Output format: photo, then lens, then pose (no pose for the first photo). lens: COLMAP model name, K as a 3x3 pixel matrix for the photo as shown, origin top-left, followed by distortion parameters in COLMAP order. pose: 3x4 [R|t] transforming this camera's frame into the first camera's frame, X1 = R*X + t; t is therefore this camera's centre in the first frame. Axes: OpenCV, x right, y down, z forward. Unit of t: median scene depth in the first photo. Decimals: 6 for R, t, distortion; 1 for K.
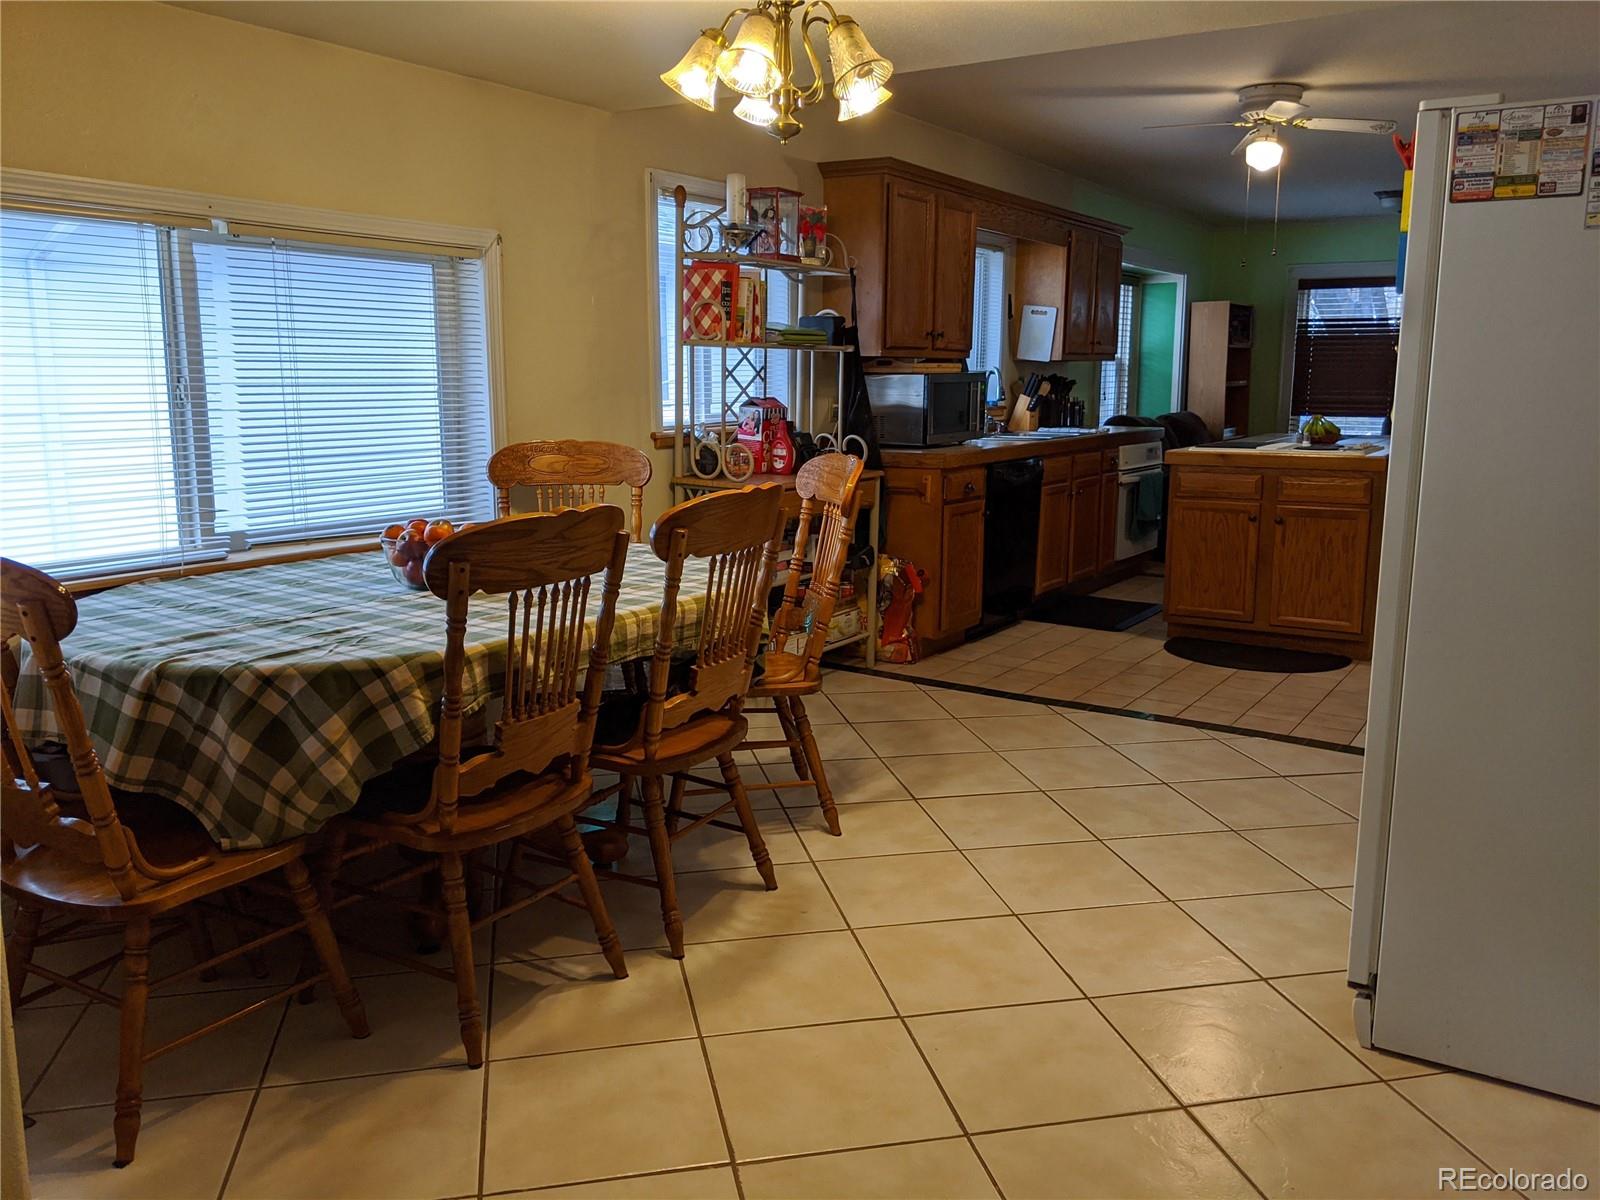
lens RADIAL K [[1278.2, 0, 813.8], [0, 1278.2, 600.2], [0, 0, 1]] dist [0.067278, -0.114048]
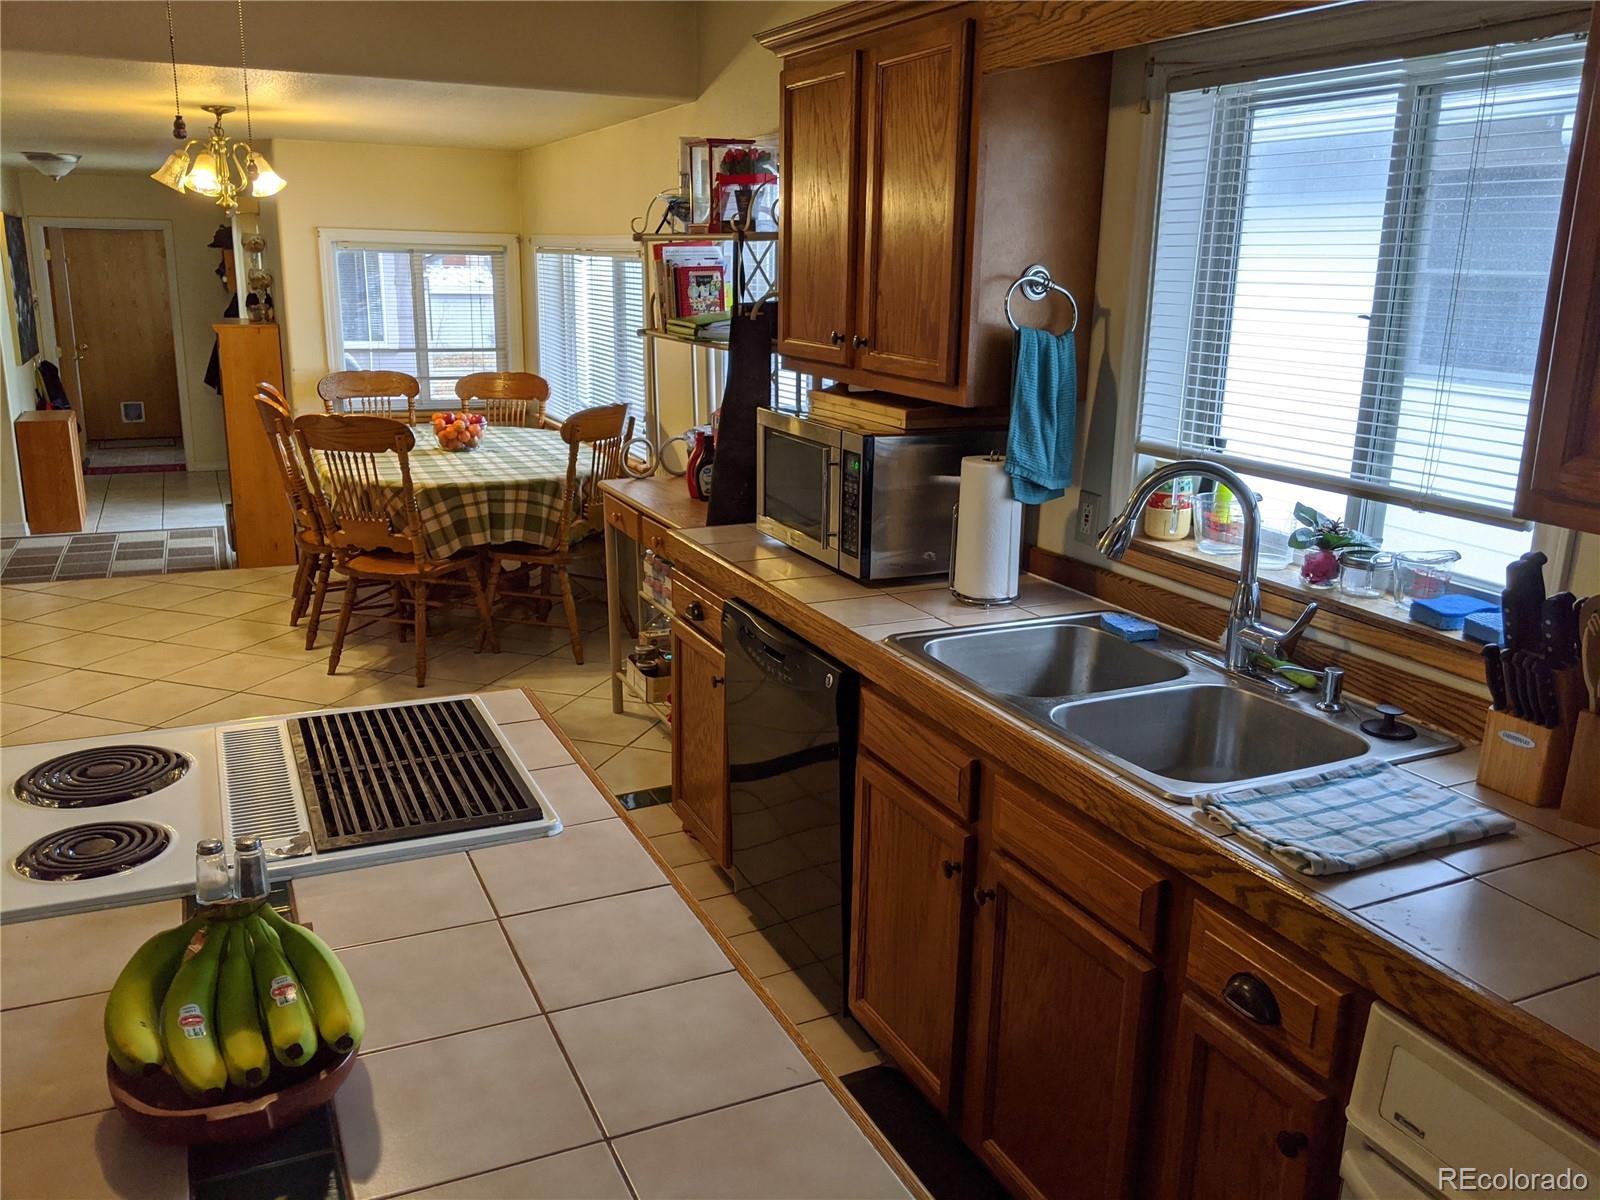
lens RADIAL K [[1278.2, 0, 813.9], [0, 1278.2, 621.3], [0, 0, 1]] dist [0.067278, -0.114048]
pose [[-0.540288, 0.214597, -0.813657, 0.543684], [-0.167869, 0.920012, 0.354116, -0.288288], [0.824566, 0.327913, -0.461047, 1.291420]]
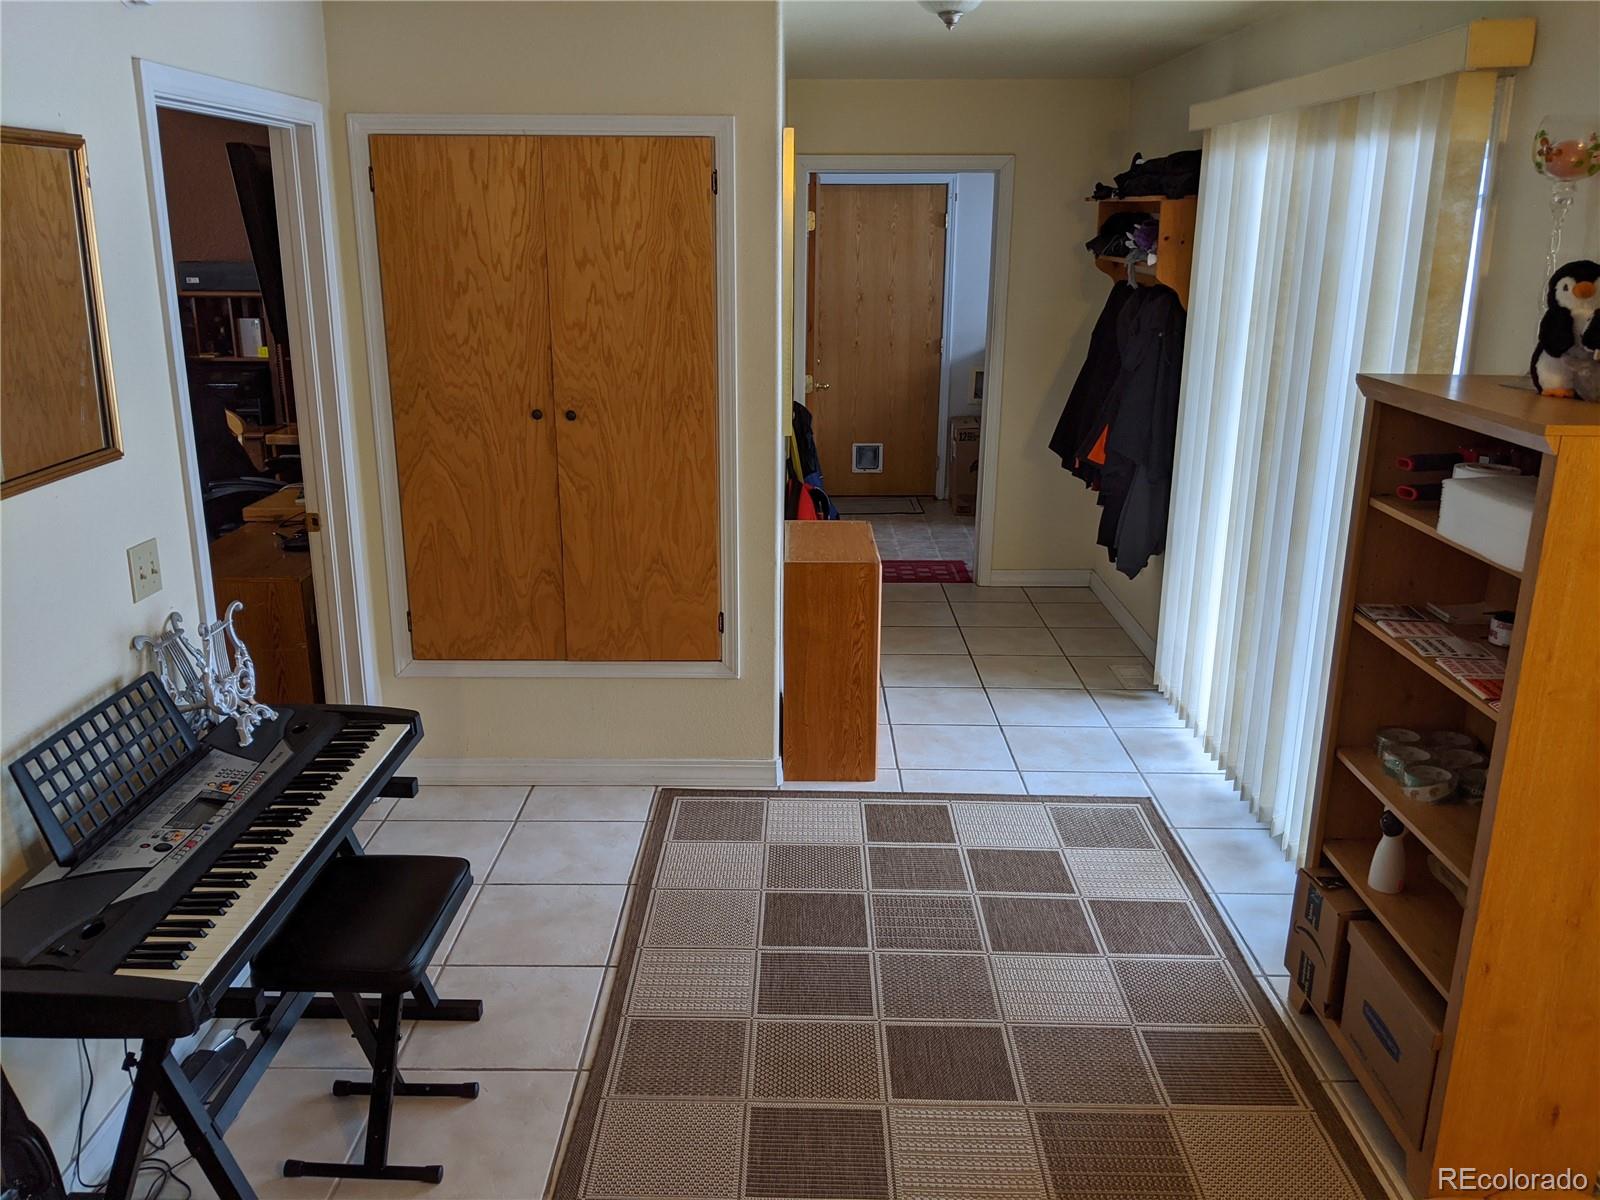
lens RADIAL K [[1278.2, 0, 795.9], [0, 1278.2, 589.1], [0, 0, 1]] dist [0.067278, -0.114048]
pose [[-0.848477, 0.142089, -0.509801, 0.149127], [-0.093895, 0.907587, 0.409230, -0.100432], [0.520836, 0.395090, -0.756726, 0.337372]]
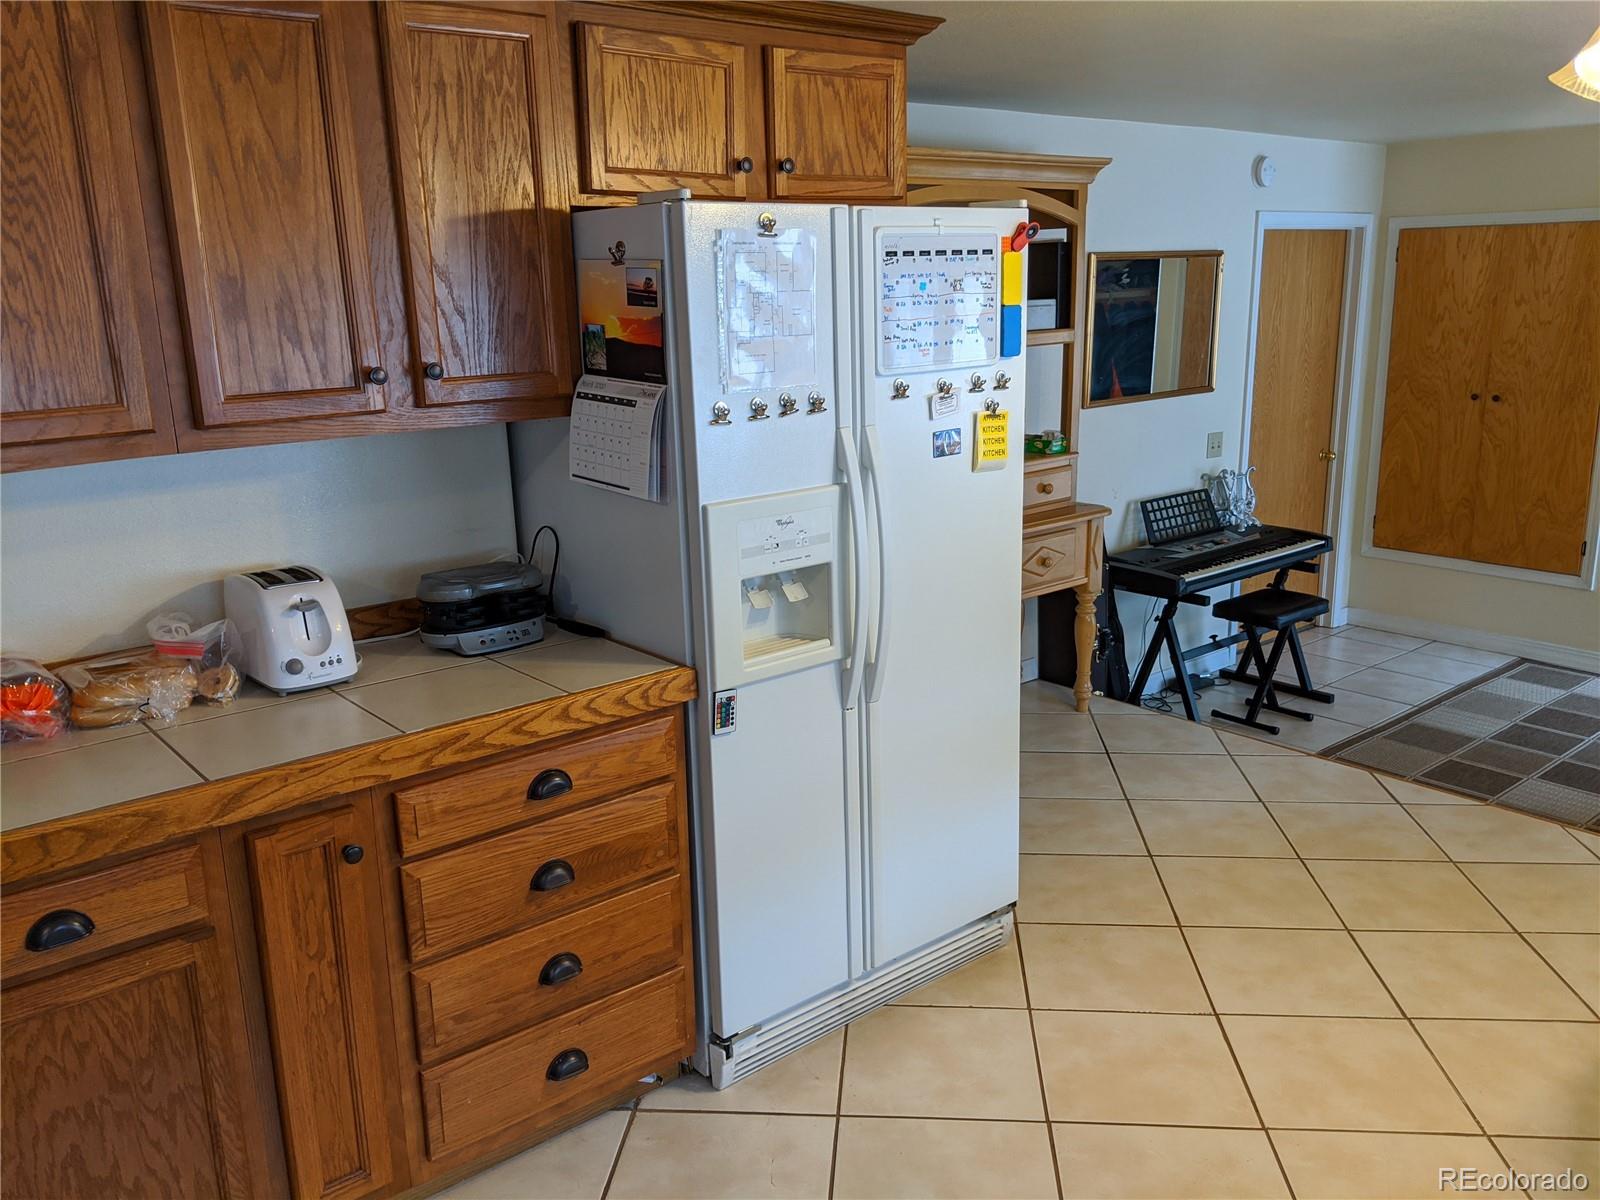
lens RADIAL K [[1278.2, 0, 786.8], [0, 1278.2, 610.0], [0, 0, 1]] dist [0.067278, -0.114048]
pose [[-0.949659, -0.053044, 0.308763, 0.111106], [0.079812, 0.912081, 0.402168, -0.209736], [-0.302950, 0.406565, -0.861932, 0.884058]]
